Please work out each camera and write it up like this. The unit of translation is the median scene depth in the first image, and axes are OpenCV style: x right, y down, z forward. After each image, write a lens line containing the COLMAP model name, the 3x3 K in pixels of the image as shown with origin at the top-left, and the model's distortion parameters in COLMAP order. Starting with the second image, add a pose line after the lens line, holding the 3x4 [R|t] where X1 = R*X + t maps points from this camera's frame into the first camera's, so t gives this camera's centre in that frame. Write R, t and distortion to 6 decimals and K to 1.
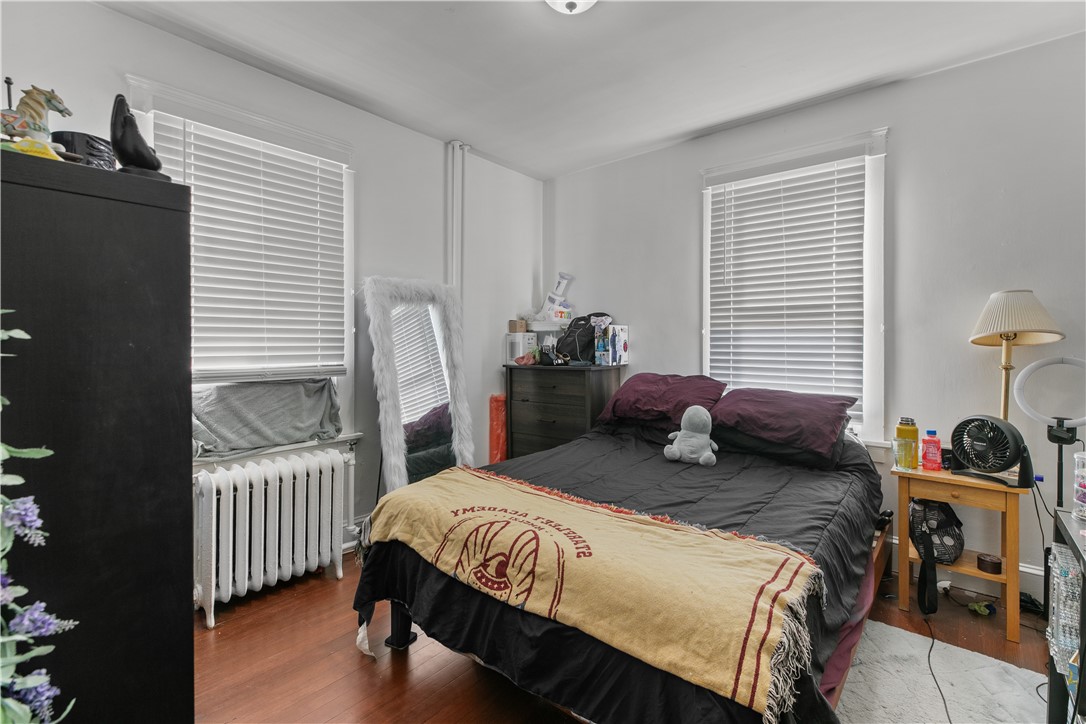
lens RADIAL K [[494.2, 0, 547.2], [0, 494.2, 366.2], [0, 0, 1]] dist [0.004757, 0.000361]
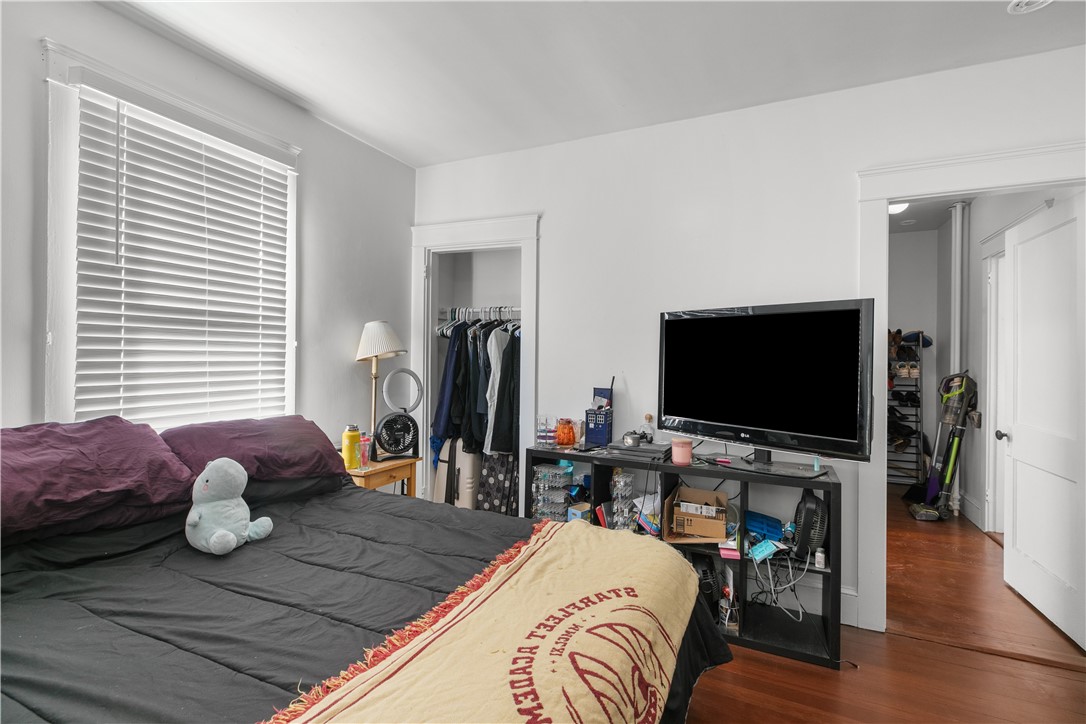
lens RADIAL K [[494.2, 0, 547.2], [0, 494.2, 366.2], [0, 0, 1]] dist [0.004757, 0.000361]
pose [[-0.253944, -0.020709, 0.966997, -0.526208], [0.039748, 0.998703, 0.031827, -0.053375], [-0.966402, 0.046518, -0.252792, 0.928160]]
